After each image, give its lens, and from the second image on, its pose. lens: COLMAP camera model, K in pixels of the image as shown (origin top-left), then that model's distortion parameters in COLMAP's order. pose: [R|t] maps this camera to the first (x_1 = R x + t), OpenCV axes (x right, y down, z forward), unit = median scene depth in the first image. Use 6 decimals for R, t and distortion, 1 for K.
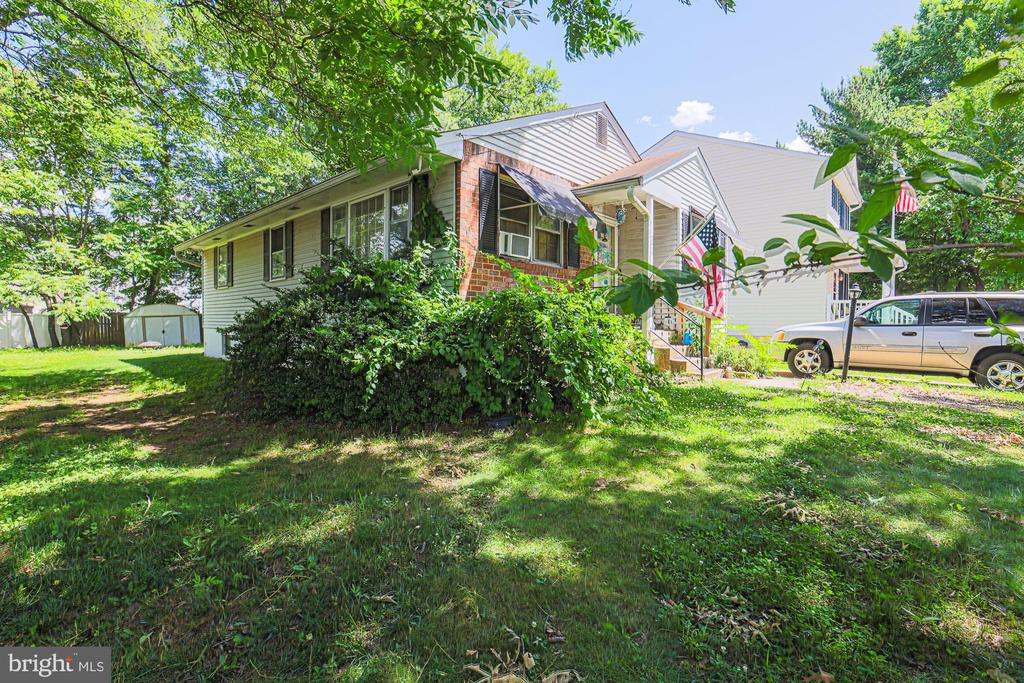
lens RADIAL K [[465.6, 0, 514.4], [0, 465.6, 327.1], [0, 0, 1]] dist [-0.075090, 0.023070]
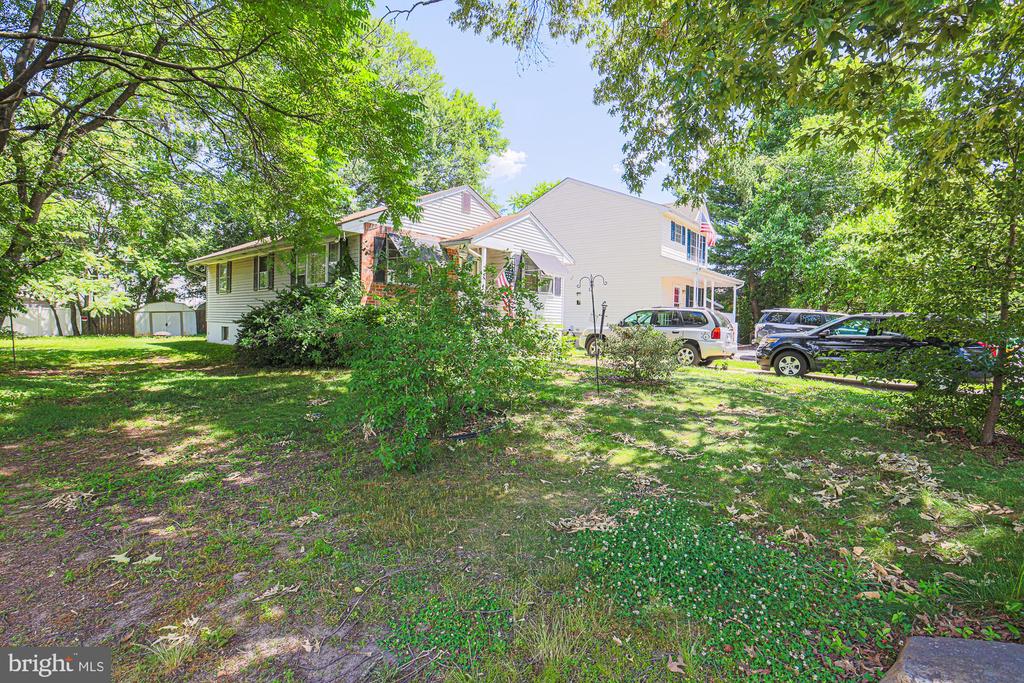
lens RADIAL K [[465.6, 0, 514.4], [0, 465.6, 327.1], [0, 0, 1]] dist [-0.075090, 0.023070]
pose [[0.999350, 0.015840, 0.032382, 0.294191], [-0.015852, 0.999874, 0.000136, 0.005664], [-0.032376, -0.000650, 0.999476, -0.590049]]
